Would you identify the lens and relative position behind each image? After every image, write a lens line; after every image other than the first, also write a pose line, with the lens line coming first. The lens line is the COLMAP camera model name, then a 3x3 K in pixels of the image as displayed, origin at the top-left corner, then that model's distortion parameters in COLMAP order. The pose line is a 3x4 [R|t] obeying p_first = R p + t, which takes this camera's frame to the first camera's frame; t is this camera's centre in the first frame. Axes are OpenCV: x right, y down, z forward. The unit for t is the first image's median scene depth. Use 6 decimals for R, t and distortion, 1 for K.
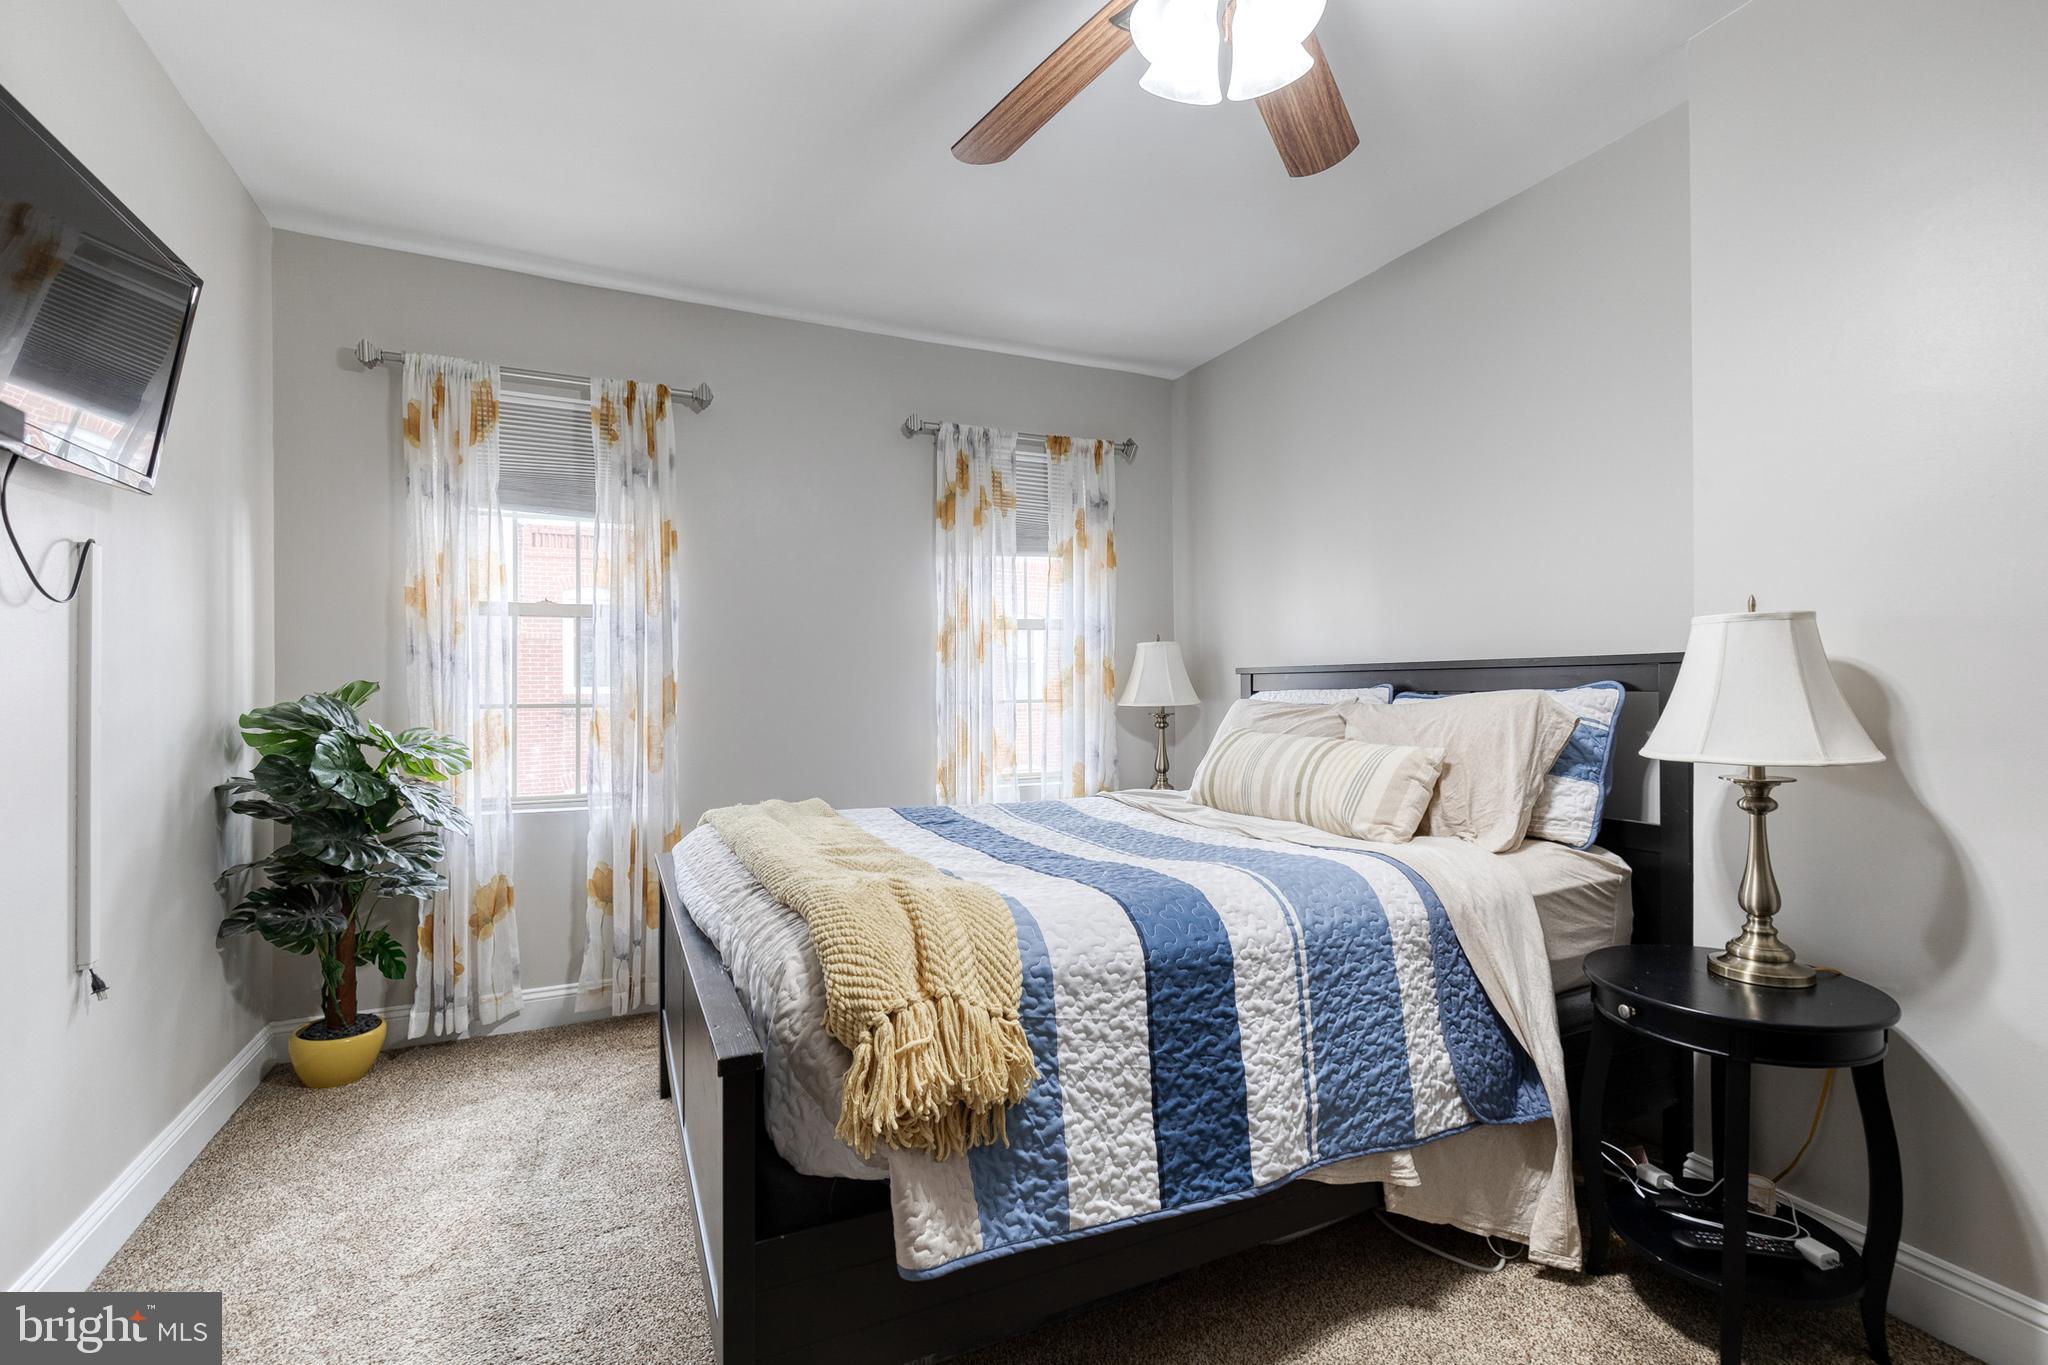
lens RADIAL K [[912.8, 0, 1023.8], [0, 912.8, 682.2], [0, 0, 1]] dist [0.007435, -0.001016]
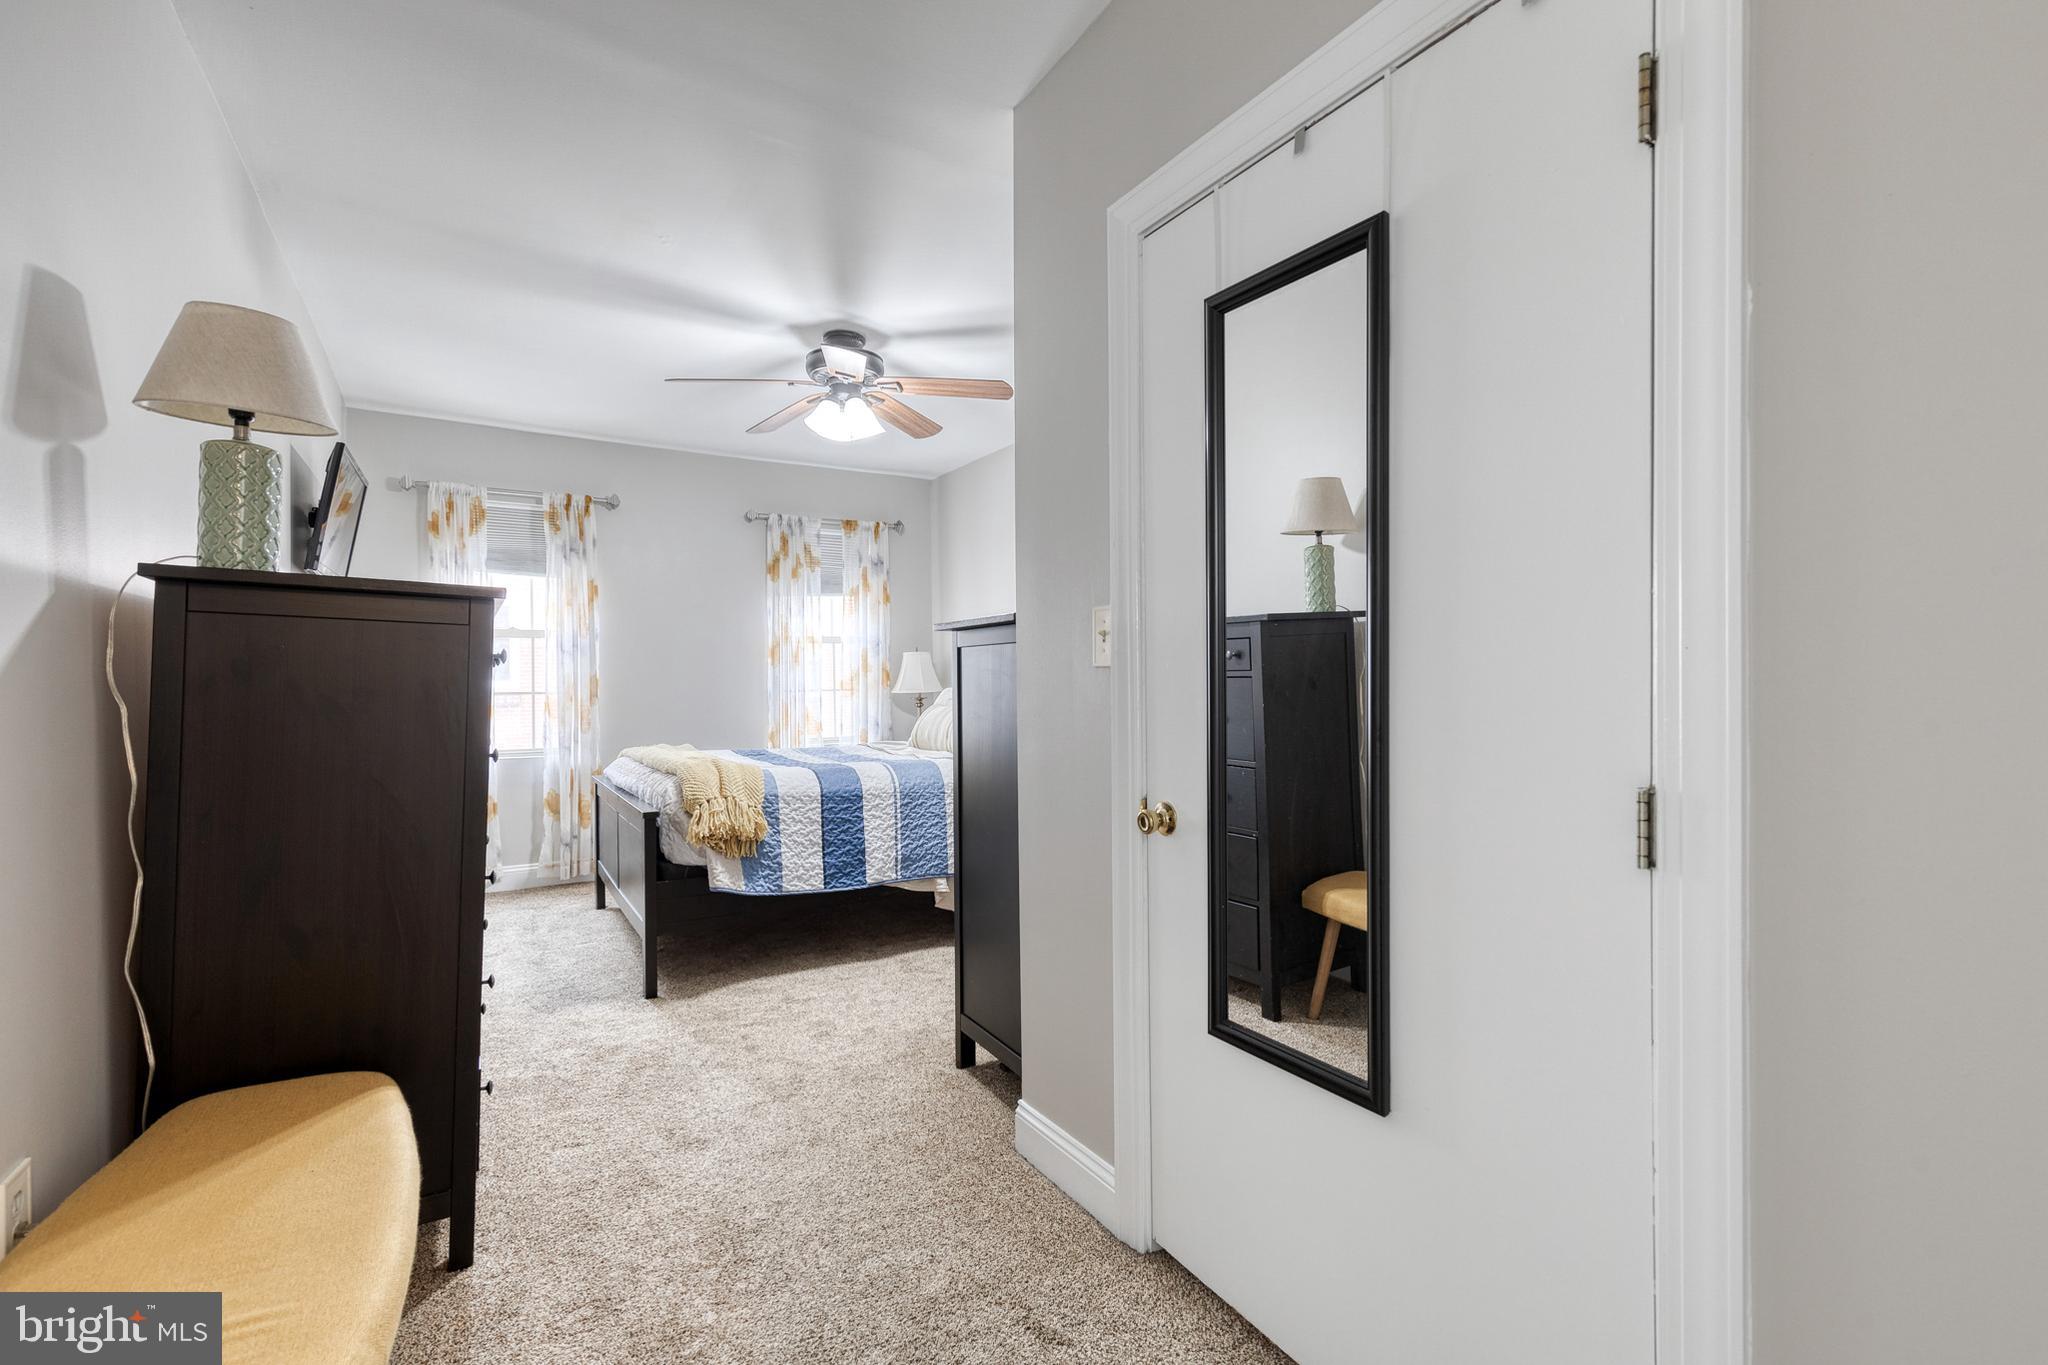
lens RADIAL K [[912.8, 0, 1026.9], [0, 912.8, 683.0], [0, 0, 1]] dist [0.007435, -0.001016]
pose [[0.993178, -0.003468, 0.116556, 0.193572], [0.002485, 0.999960, 0.008578, -0.004441], [-0.116581, -0.008229, 0.993147, -0.727193]]
